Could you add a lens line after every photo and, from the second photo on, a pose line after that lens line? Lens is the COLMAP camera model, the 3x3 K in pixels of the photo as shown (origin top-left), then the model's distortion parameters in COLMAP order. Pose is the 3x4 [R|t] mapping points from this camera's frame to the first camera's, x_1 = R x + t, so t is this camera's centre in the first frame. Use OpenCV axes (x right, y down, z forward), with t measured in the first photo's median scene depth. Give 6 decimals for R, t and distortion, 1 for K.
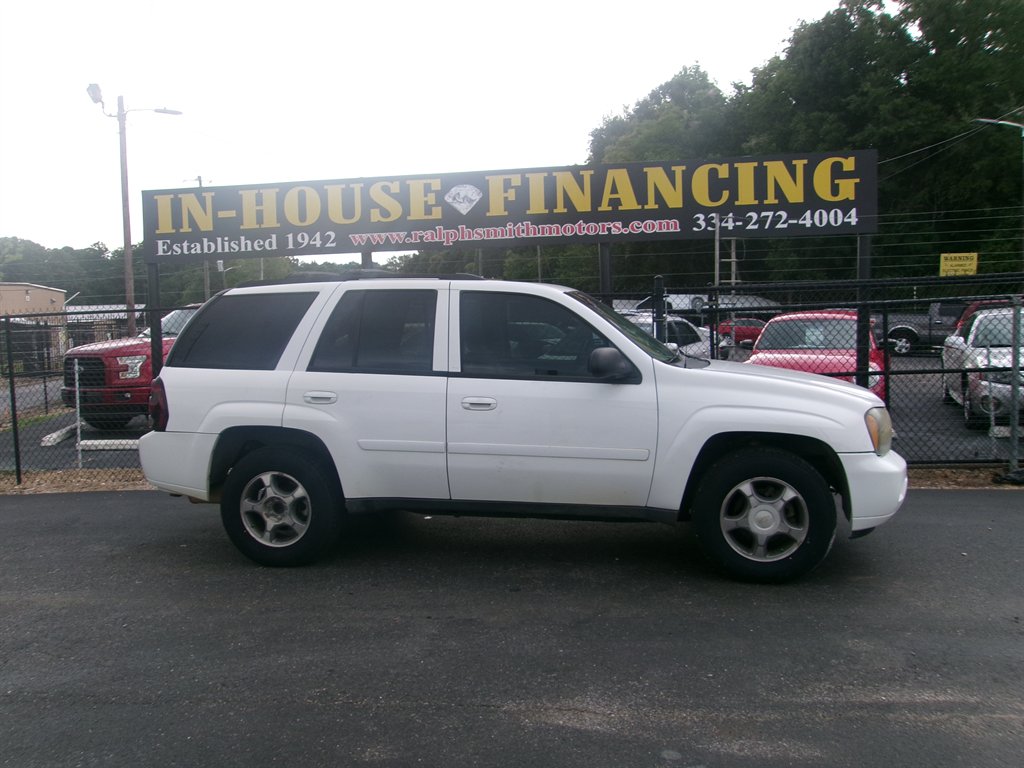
lens RADIAL K [[807.4, 0, 497.8], [0, 807.4, 386.9], [0, 0, 1]] dist [-0.047962, 0.091773]
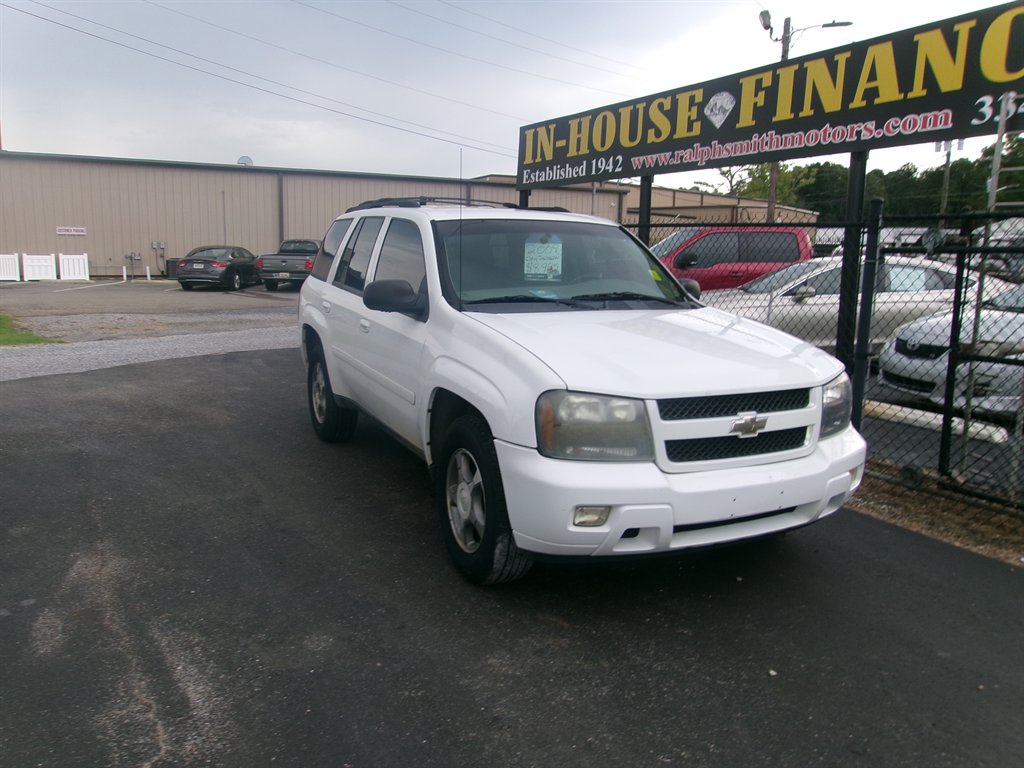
lens RADIAL K [[799.4, 0, 492.1], [0, 799.4, 379.5], [0, 0, 1]] dist [-0.034991, 0.087644]
pose [[0.589723, 0.167486, -0.790048, 0.548838], [-0.097908, 0.985870, 0.135918, -0.040792], [0.801649, -0.002802, 0.597788, 0.298013]]
